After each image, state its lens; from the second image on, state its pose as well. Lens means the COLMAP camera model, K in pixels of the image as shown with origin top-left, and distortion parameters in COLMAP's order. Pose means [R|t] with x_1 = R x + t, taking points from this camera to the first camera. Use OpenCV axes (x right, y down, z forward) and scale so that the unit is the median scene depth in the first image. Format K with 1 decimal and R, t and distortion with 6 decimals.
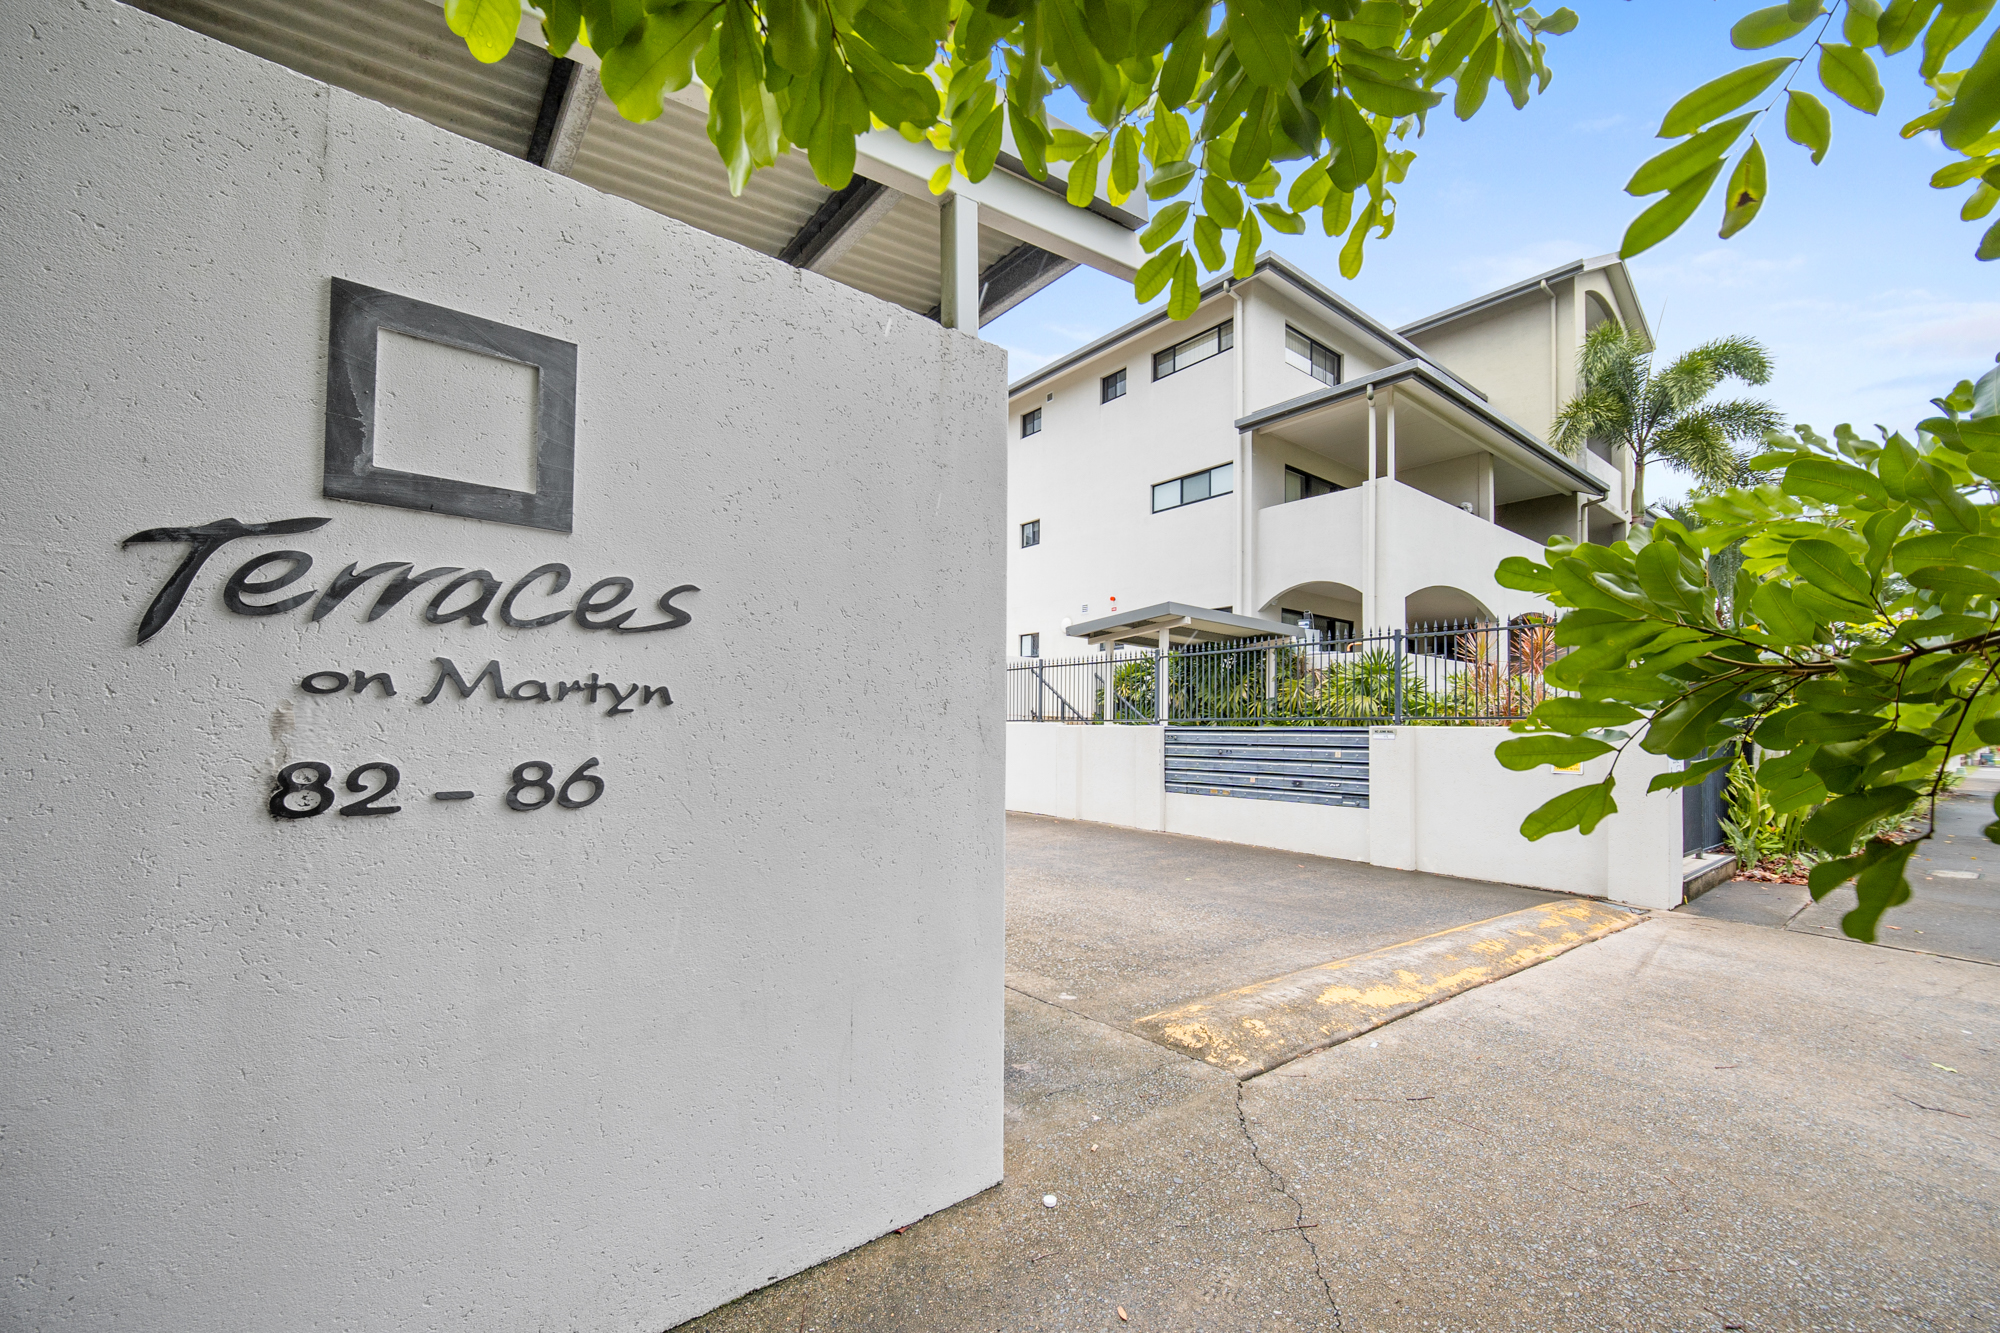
lens RADIAL K [[785.9, 0, 1009.9], [0, 785.9, 718.6], [0, 0, 1]] dist [-0.003655, -0.000123]
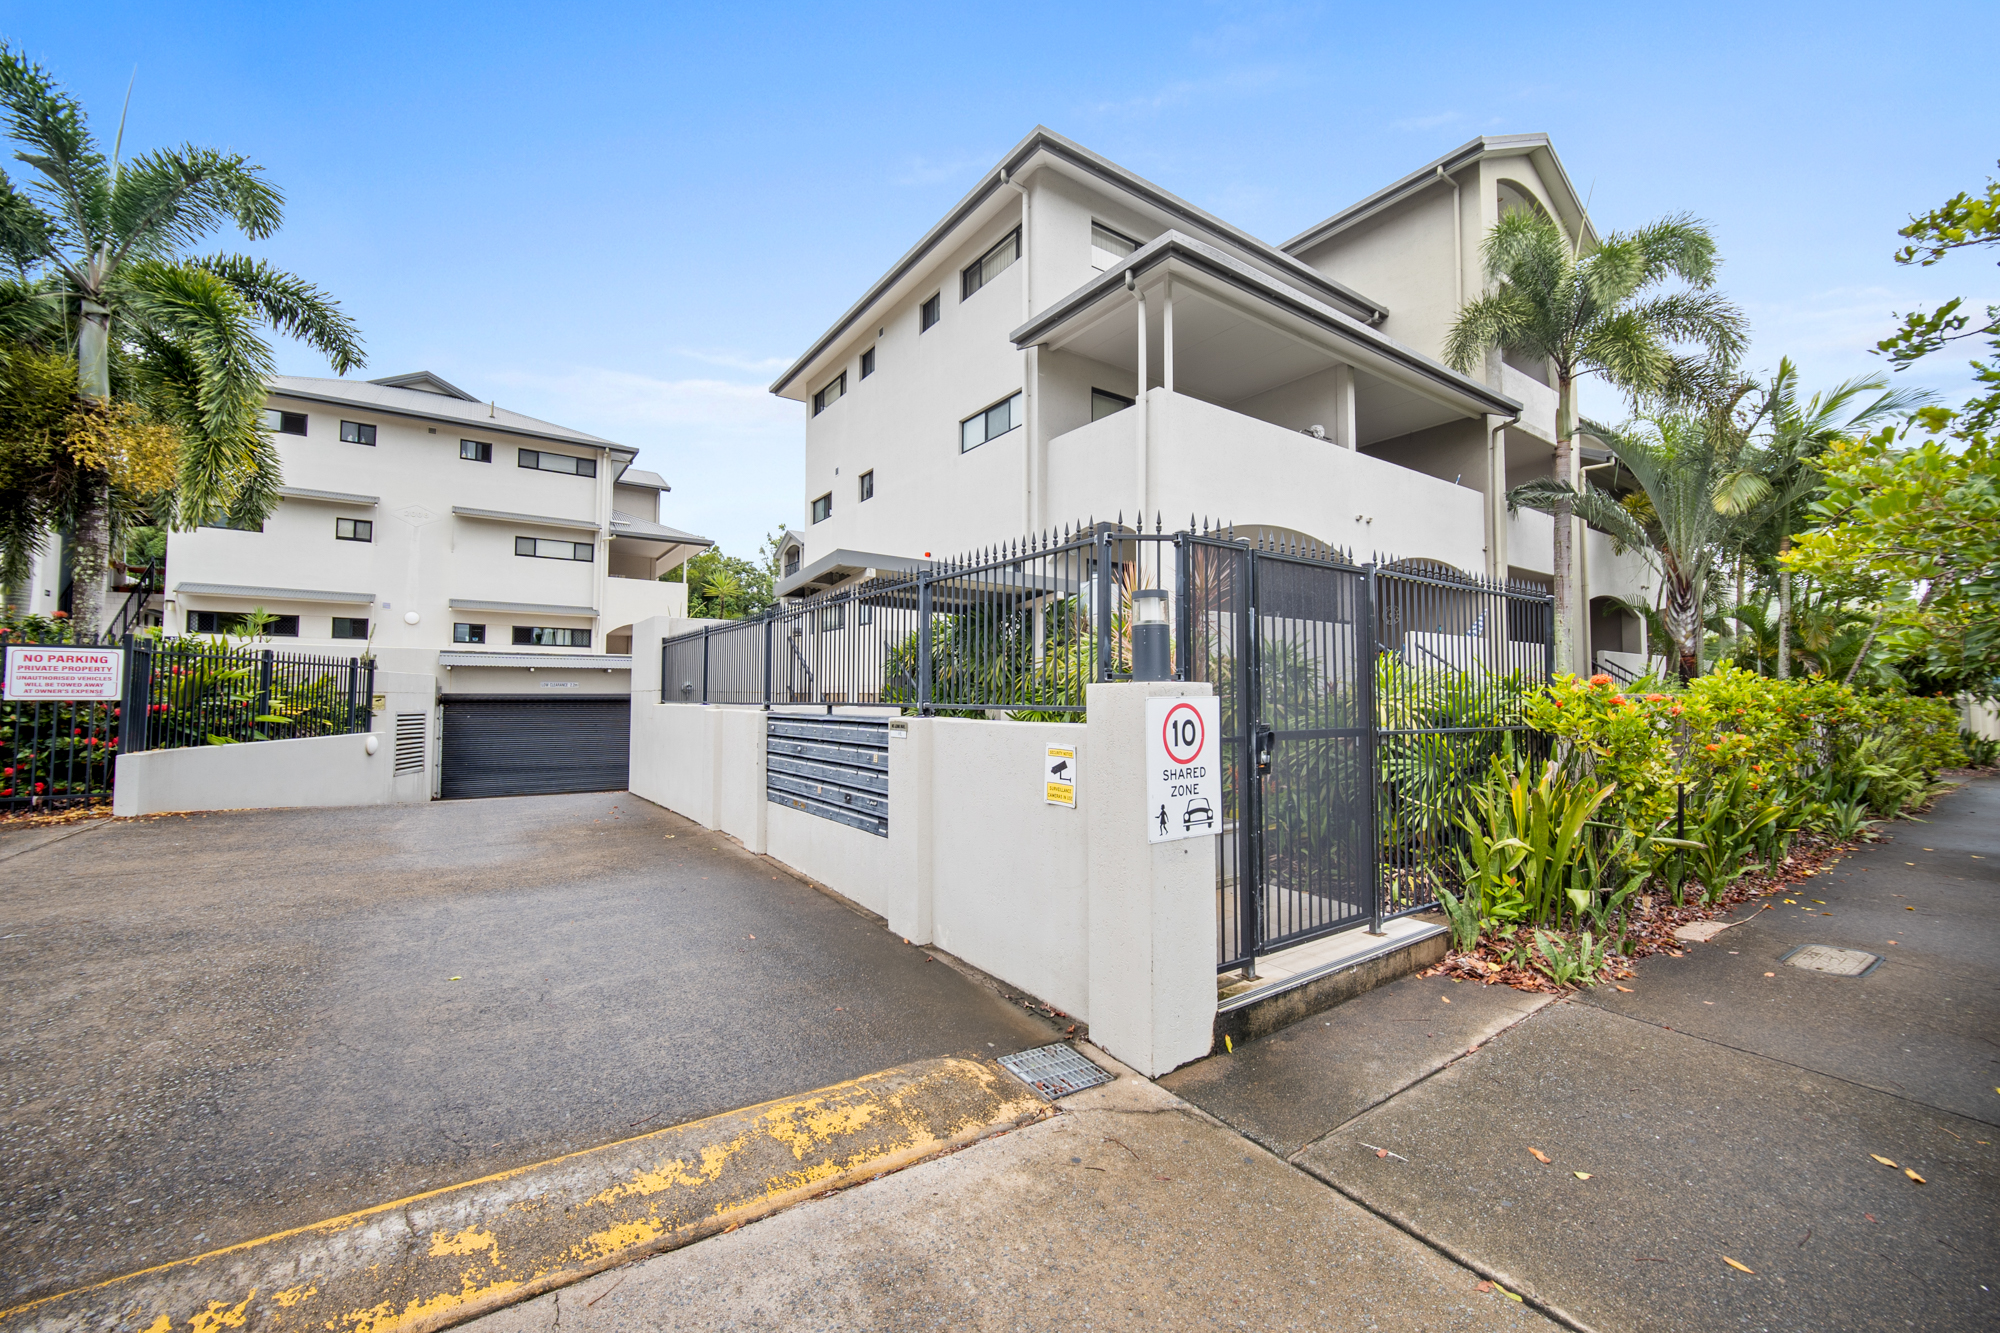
lens RADIAL K [[785.9, 0, 1000.5], [0, 785.9, 664.8], [0, 0, 1]] dist [-0.003655, -0.000123]
pose [[0.997943, -0.012931, -0.062787, 0.279191], [0.010873, 0.999396, -0.033007, -0.004539], [0.063175, 0.032257, 0.997481, 0.163450]]
